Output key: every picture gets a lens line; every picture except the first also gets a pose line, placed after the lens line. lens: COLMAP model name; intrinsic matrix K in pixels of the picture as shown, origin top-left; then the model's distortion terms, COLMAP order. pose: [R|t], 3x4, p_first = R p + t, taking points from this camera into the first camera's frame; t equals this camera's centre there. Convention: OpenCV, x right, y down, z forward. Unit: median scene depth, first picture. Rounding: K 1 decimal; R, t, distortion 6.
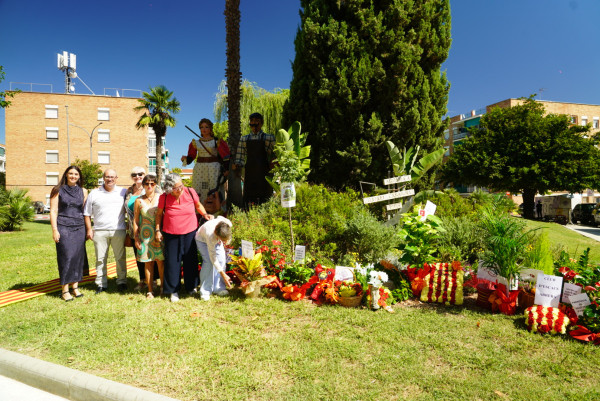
lens RADIAL K [[395.4, 0, 304.7], [0, 395.4, 201.2], [0, 0, 1]] dist [-0.009985, 0.003859]
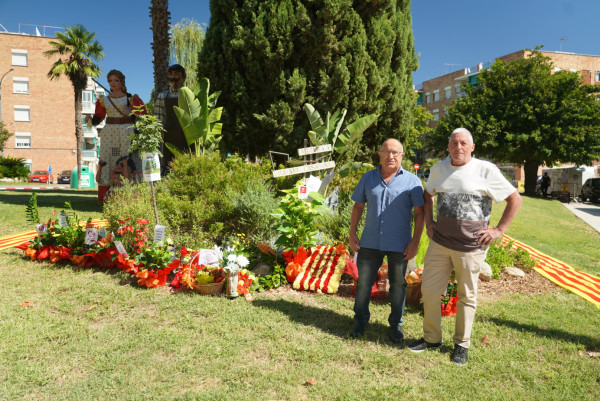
lens RADIAL K [[475.5, 0, 300.0], [0, 475.5, 200.5], [0, 0, 1]] dist [0.029490, -0.004791]
pose [[0.999192, 0.009729, 0.038989, 0.144200], [-0.012118, 0.998031, 0.061536, -0.006285], [-0.038313, -0.061958, 0.997343, -0.032629]]
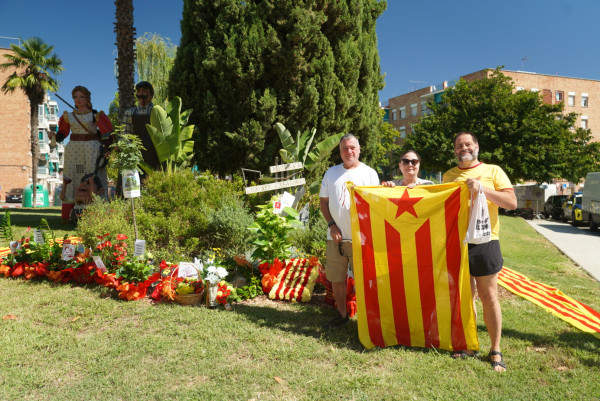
lens RADIAL K [[492.9, 0, 298.1], [0, 492.9, 202.0], [0, 0, 1]] dist [0.032734, -0.001453]
pose [[0.994395, 0.007691, 0.105448, 0.128642], [-0.010449, 0.999617, 0.025626, -0.004339], [-0.105210, -0.026585, 0.994095, -0.092873]]
